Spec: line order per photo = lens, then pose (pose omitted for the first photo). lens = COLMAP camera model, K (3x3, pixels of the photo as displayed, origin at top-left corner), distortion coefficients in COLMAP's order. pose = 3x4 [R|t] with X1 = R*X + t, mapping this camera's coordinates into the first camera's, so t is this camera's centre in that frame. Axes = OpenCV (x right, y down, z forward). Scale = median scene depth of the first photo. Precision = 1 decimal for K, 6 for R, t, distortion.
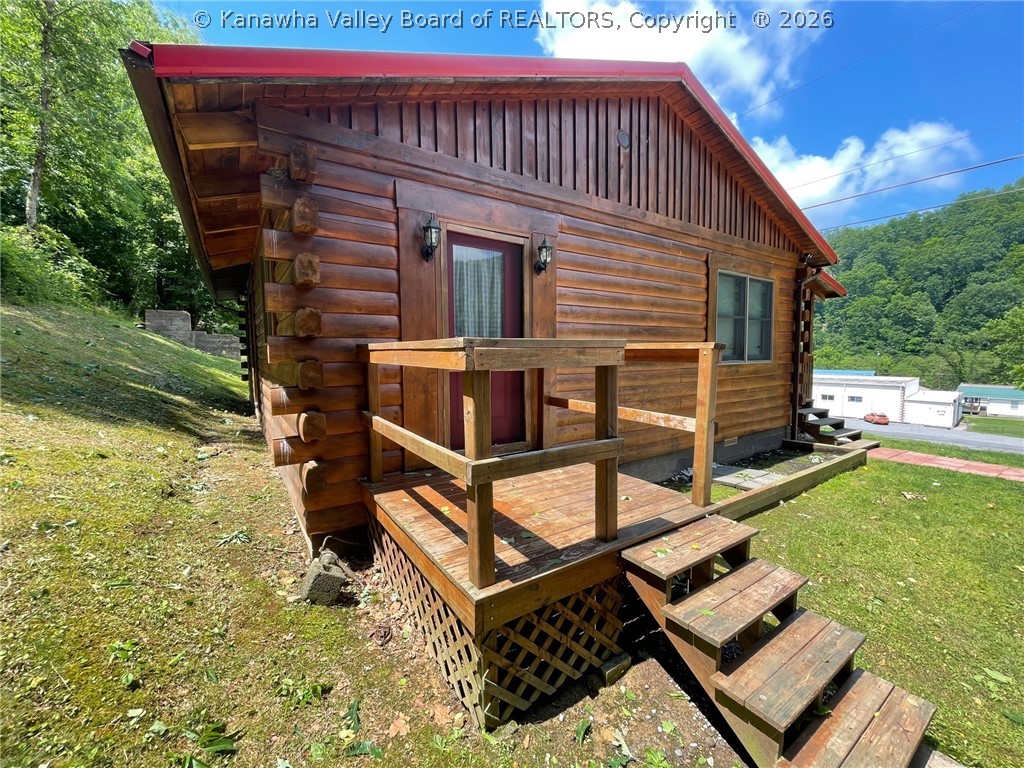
lens RADIAL K [[414.8, 0, 512.0], [0, 414.8, 382.4], [0, 0, 1]] dist [-0.004346, 0.000348]
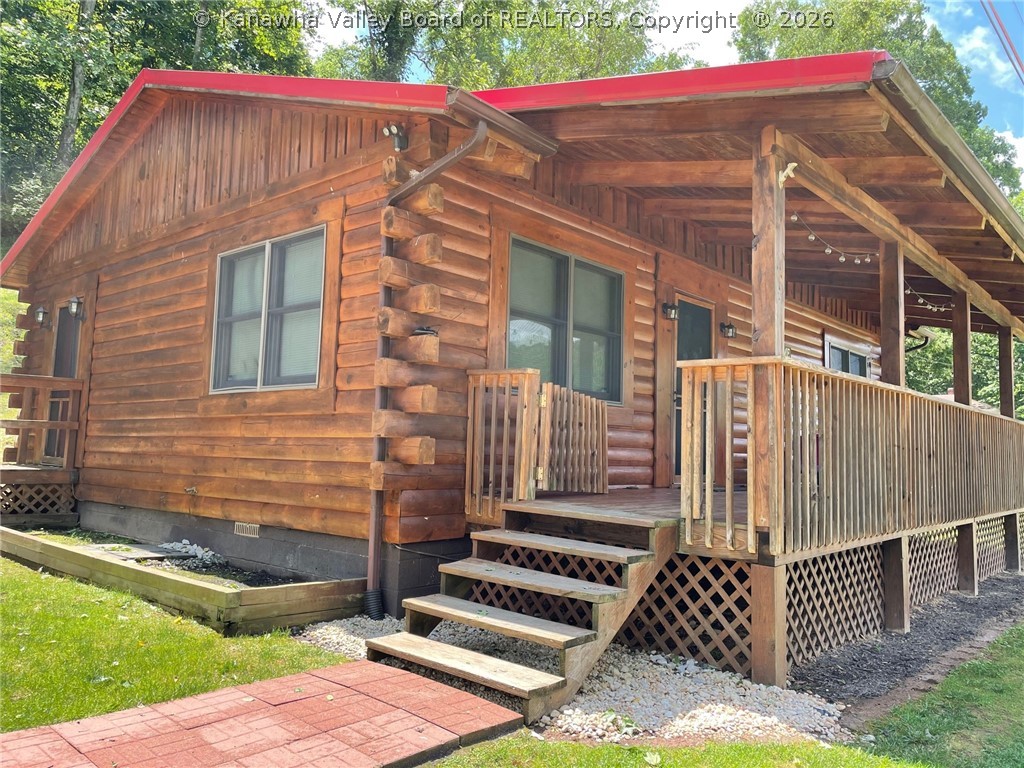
lens RADIAL K [[777.5, 0, 505.4], [0, 777.5, 378.2], [0, 0, 1]] dist [0.067350, -0.083014]
pose [[0.239466, -0.076946, -0.967851, 1.757596], [-0.099590, 0.989650, -0.103319, 0.014013], [0.965783, 0.121129, 0.229325, 1.134727]]
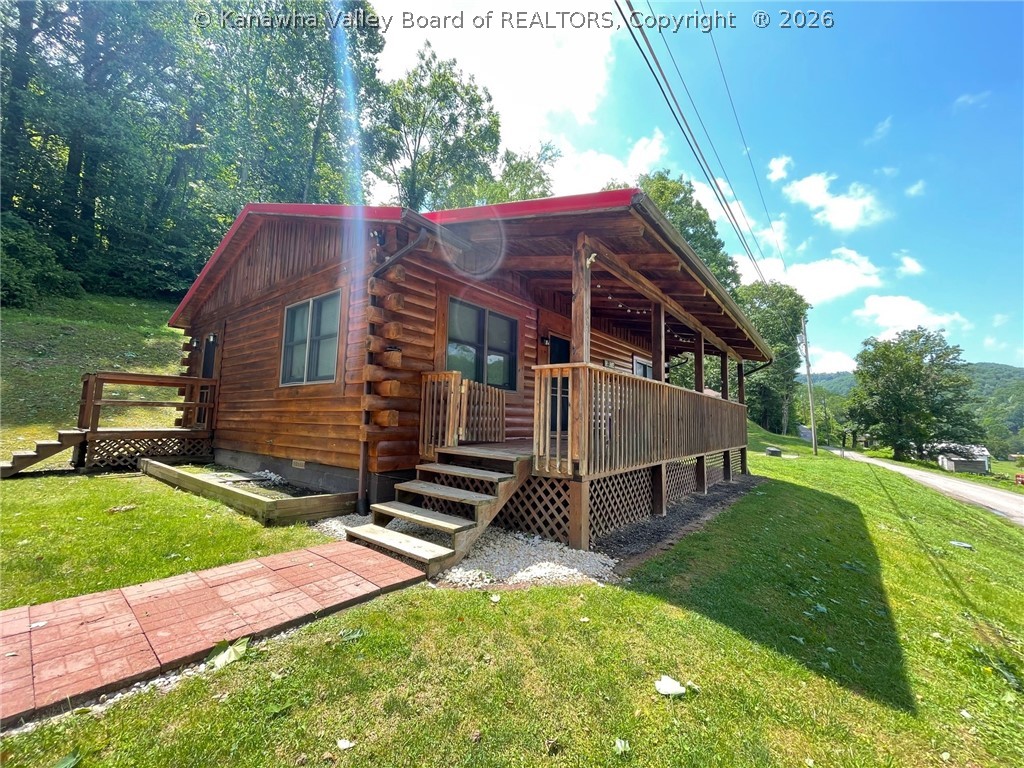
lens RADIAL K [[414.8, 0, 504.4], [0, 414.8, 381.0], [0, 0, 1]] dist [-0.004346, 0.000348]
pose [[0.293870, -0.078169, -0.952644, 1.718290], [-0.093400, 0.989533, -0.110008, 0.009838], [0.951271, 0.121305, 0.283493, 1.231434]]
